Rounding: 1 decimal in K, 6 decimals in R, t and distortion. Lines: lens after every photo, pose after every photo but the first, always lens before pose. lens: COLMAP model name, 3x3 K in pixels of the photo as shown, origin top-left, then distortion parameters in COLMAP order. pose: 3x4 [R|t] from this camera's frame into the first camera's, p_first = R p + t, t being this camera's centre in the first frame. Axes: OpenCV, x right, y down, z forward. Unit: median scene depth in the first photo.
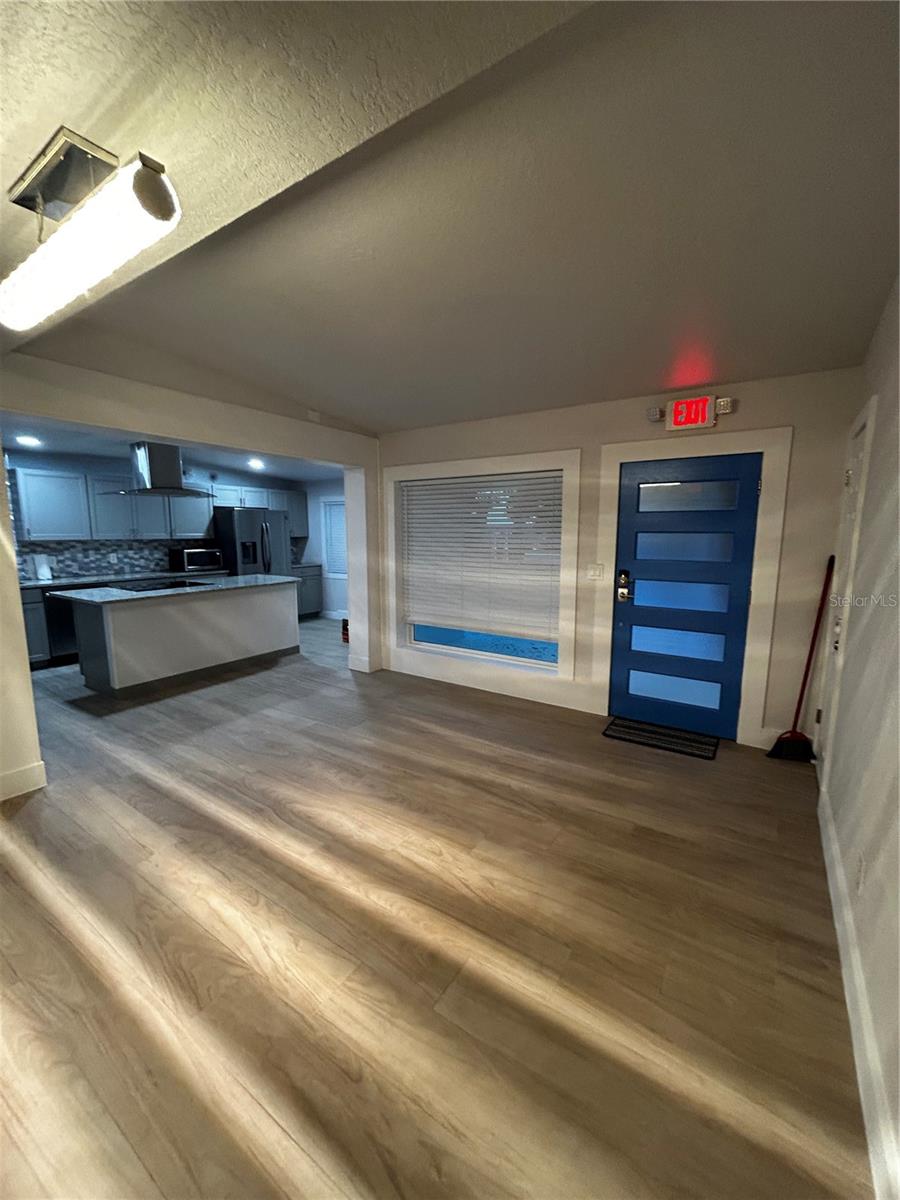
lens RADIAL K [[481.2, 0, 446.3], [0, 481.2, 601.7], [0, 0, 1]] dist [-0.000015, -0.000002]
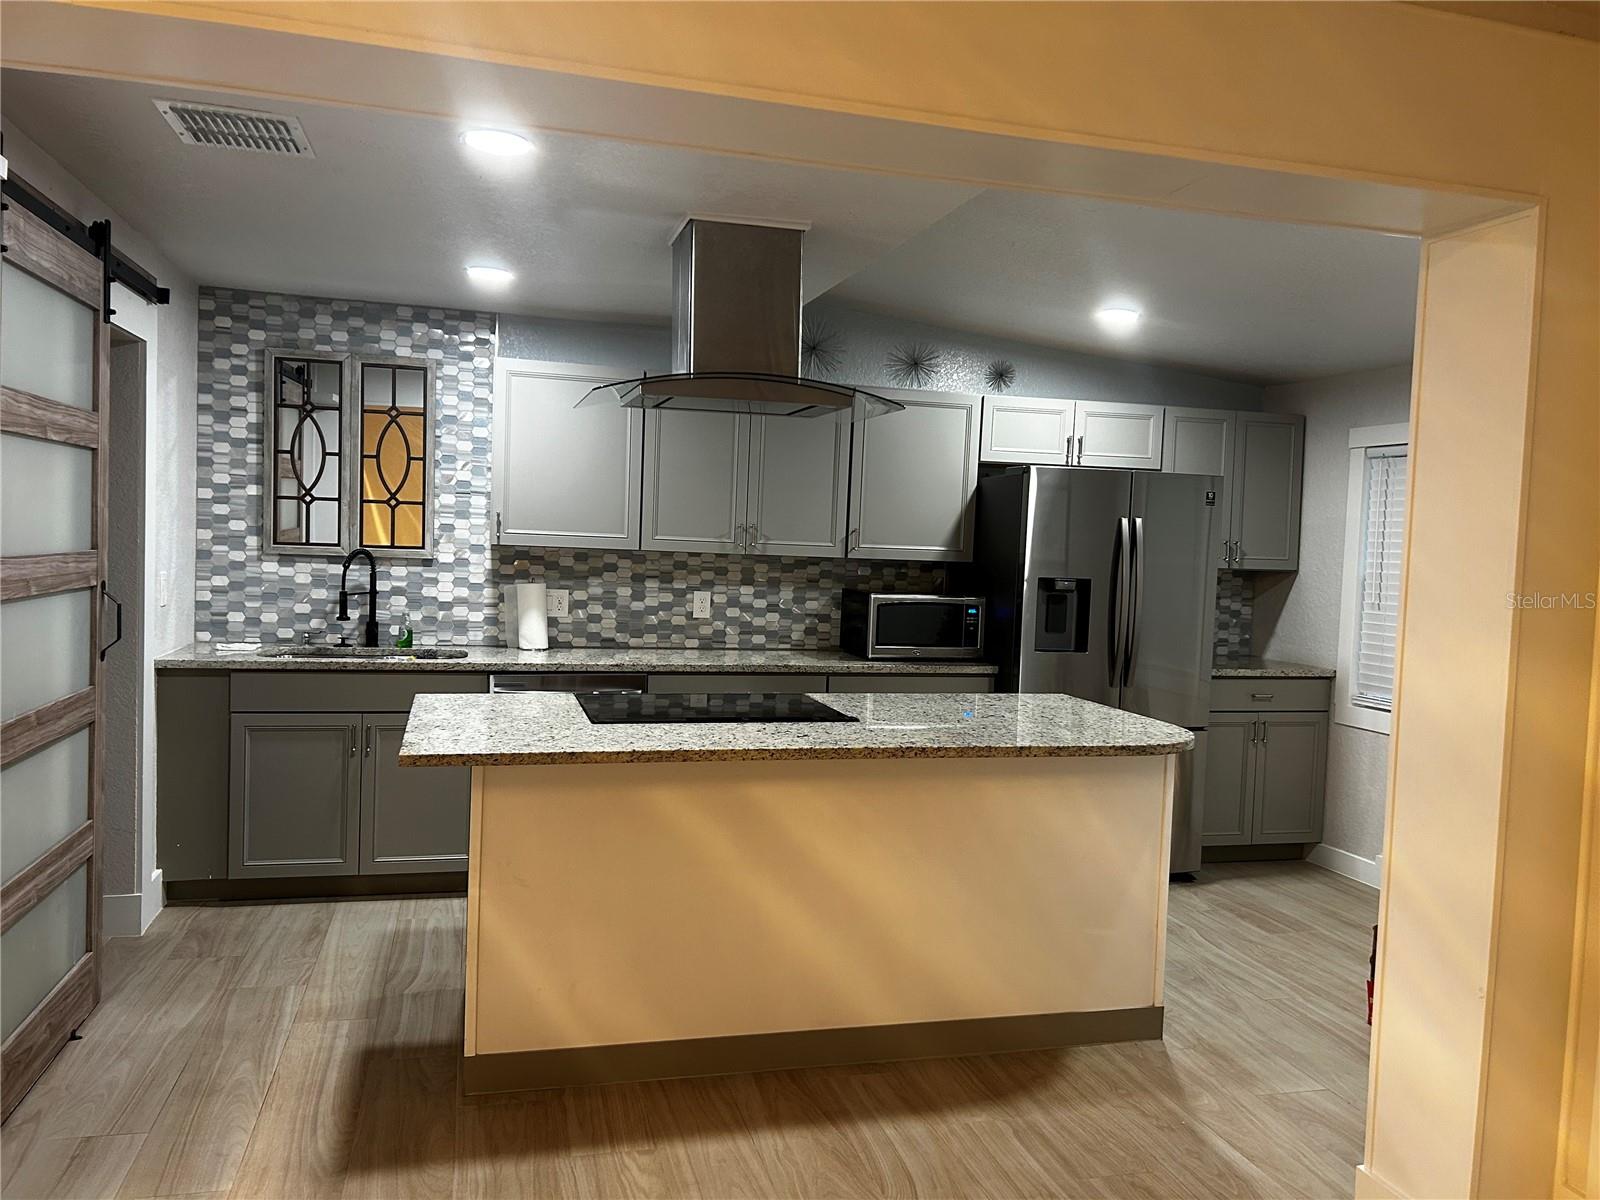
lens RADIAL K [[1201.9, 0, 795.8], [0, 1201.9, 600.4], [0, 0, 1]] dist [0.035486, -0.000777]
pose [[0.749878, 0.060196, -0.658832, -0.051597], [-0.132512, 0.989337, -0.060432, -0.048454], [0.648169, 0.132620, 0.749859, 0.373164]]
